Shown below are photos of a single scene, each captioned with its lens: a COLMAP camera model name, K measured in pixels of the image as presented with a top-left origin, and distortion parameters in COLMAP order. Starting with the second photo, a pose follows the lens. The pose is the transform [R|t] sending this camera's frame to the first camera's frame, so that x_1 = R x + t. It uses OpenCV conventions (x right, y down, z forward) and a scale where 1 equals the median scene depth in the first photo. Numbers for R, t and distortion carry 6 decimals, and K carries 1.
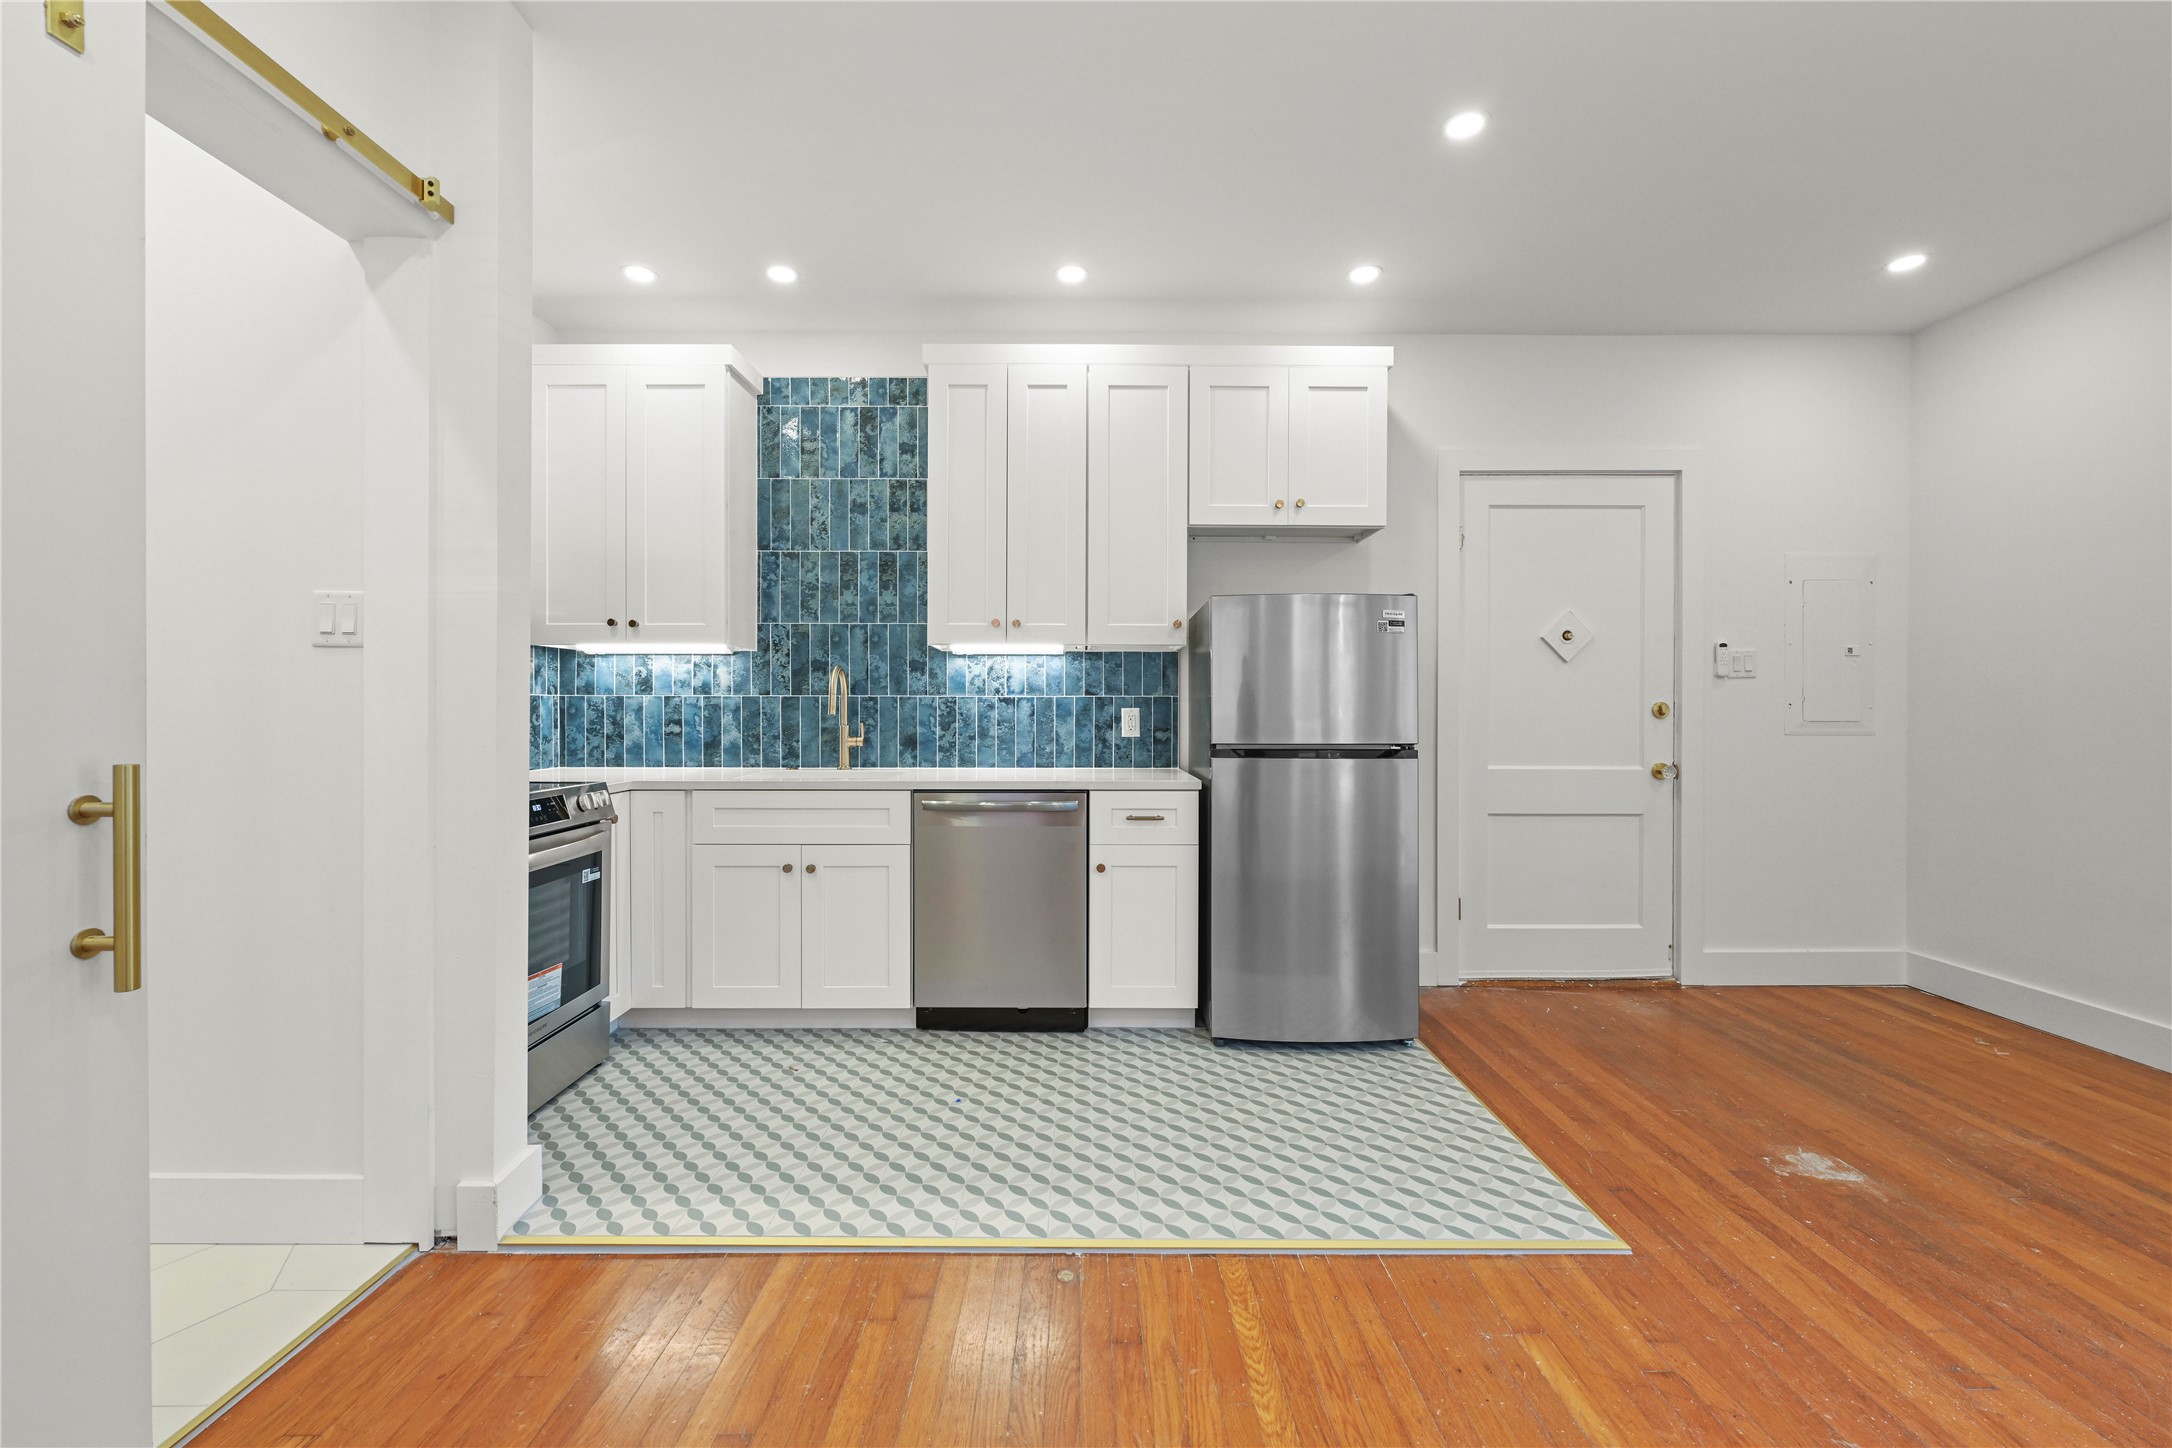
lens RADIAL K [[867.2, 0, 1080.4], [0, 867.2, 695.0], [0, 0, 1]] dist [-0.000028, -0.000385]
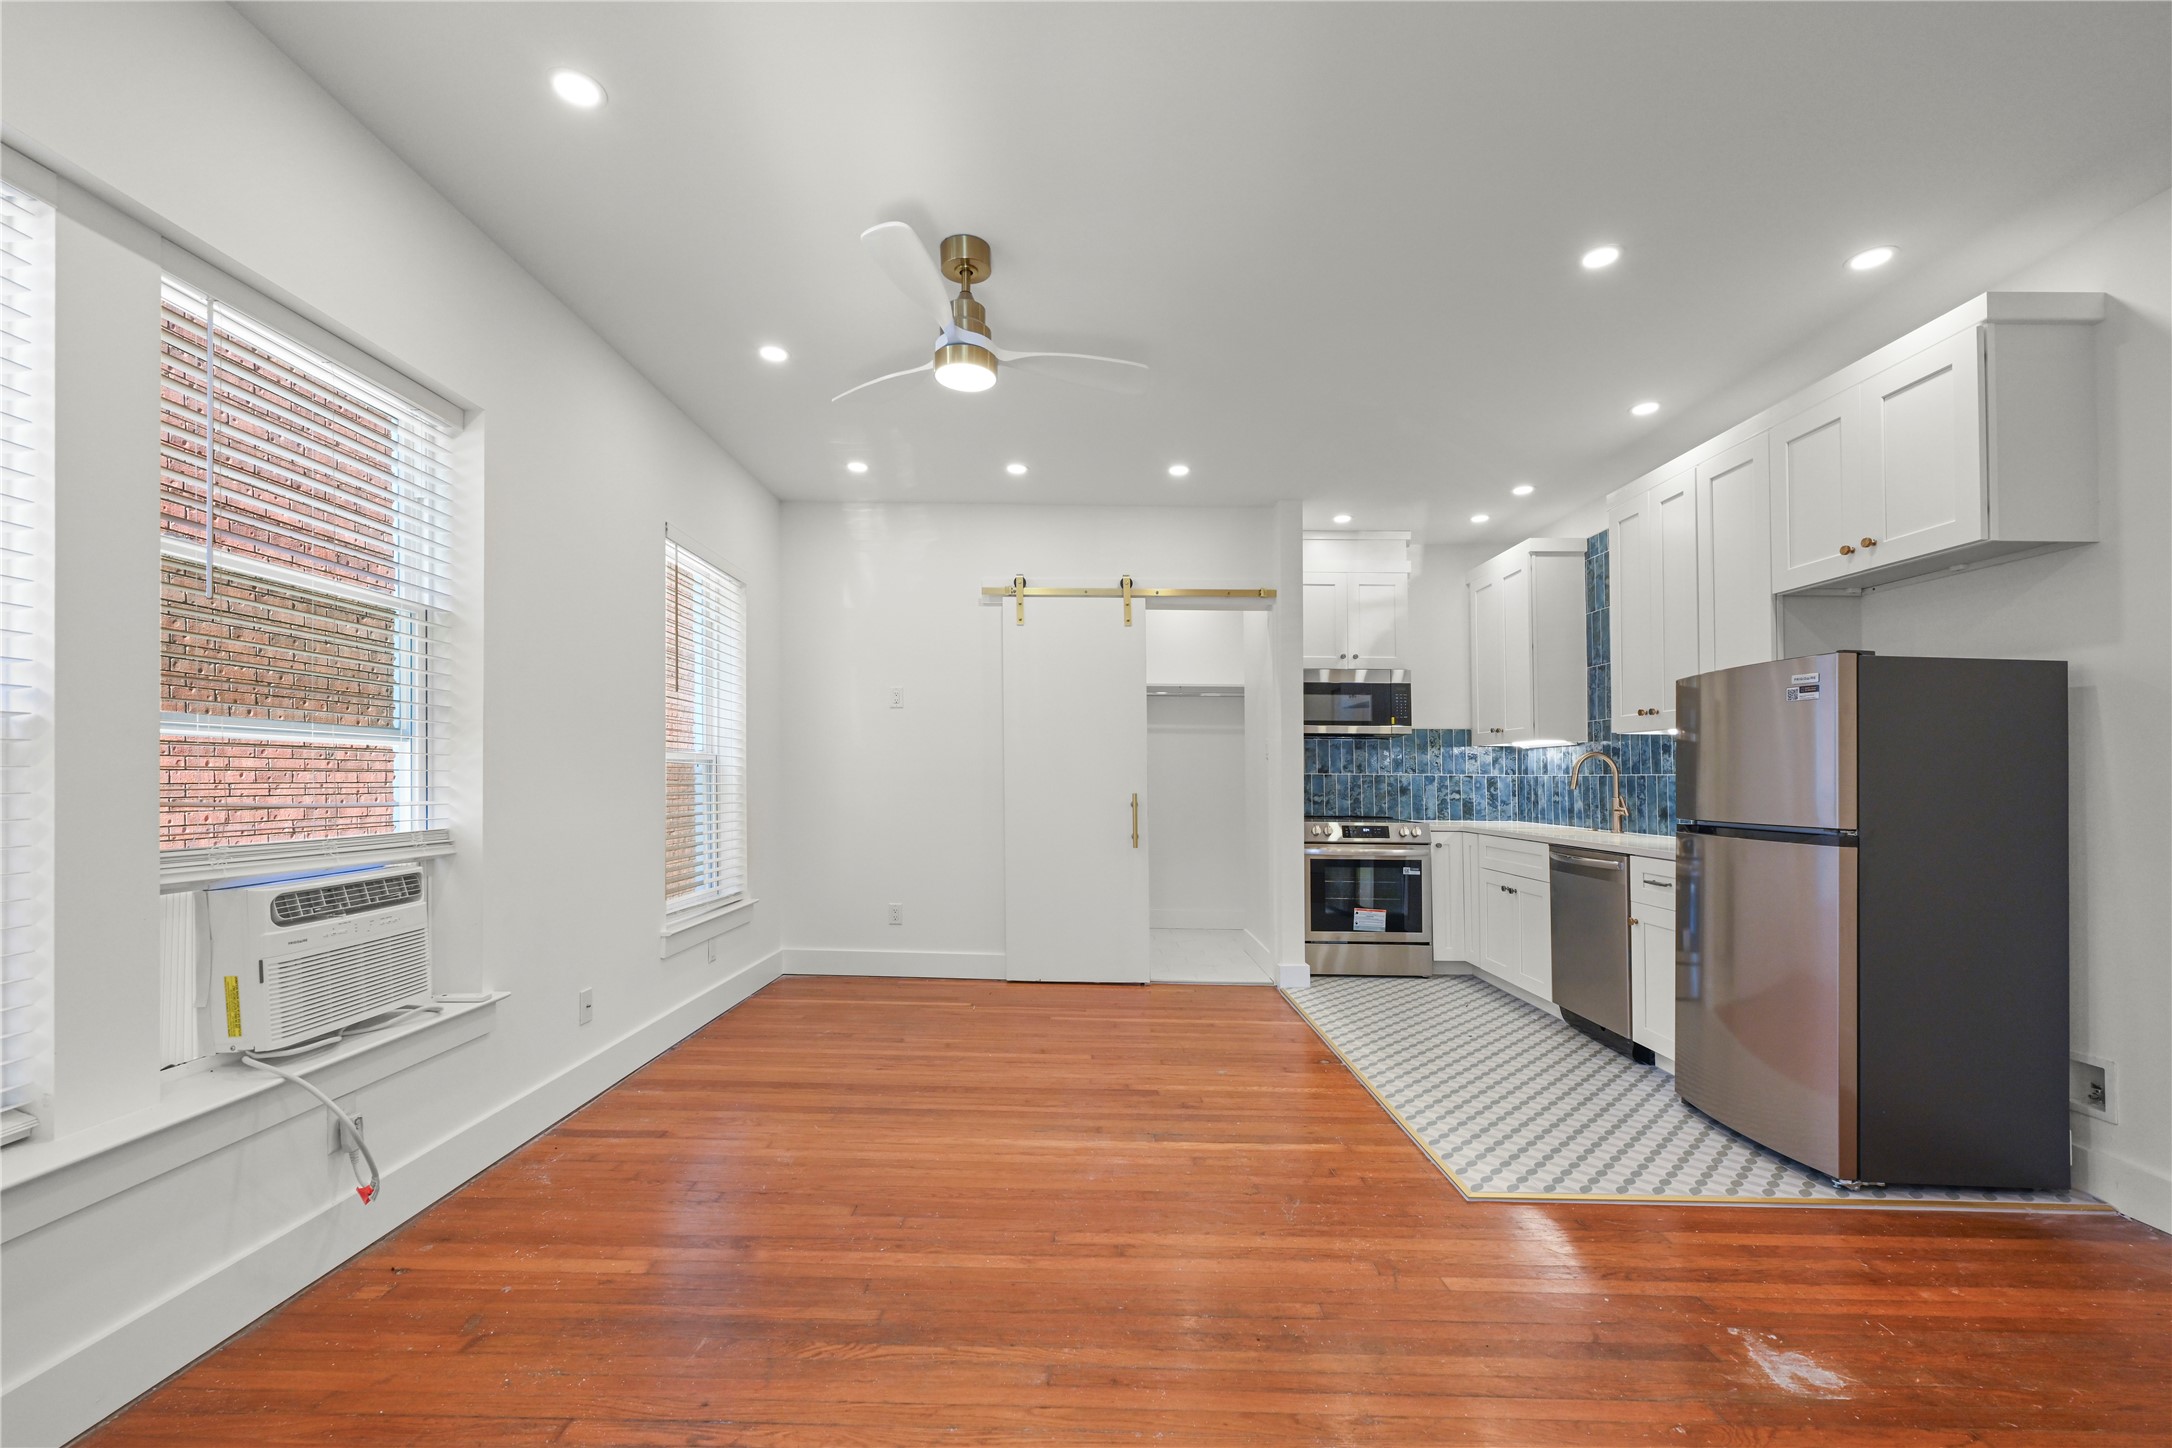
lens RADIAL K [[867.2, 0, 1070.3], [0, 867.2, 779.0], [0, 0, 1]] dist [-0.000028, -0.000385]
pose [[-0.014329, -0.000599, -0.999897, 1.083029], [0.003569, 0.999993, -0.000650, 0.005108], [0.999891, -0.003578, -0.014326, 0.235766]]
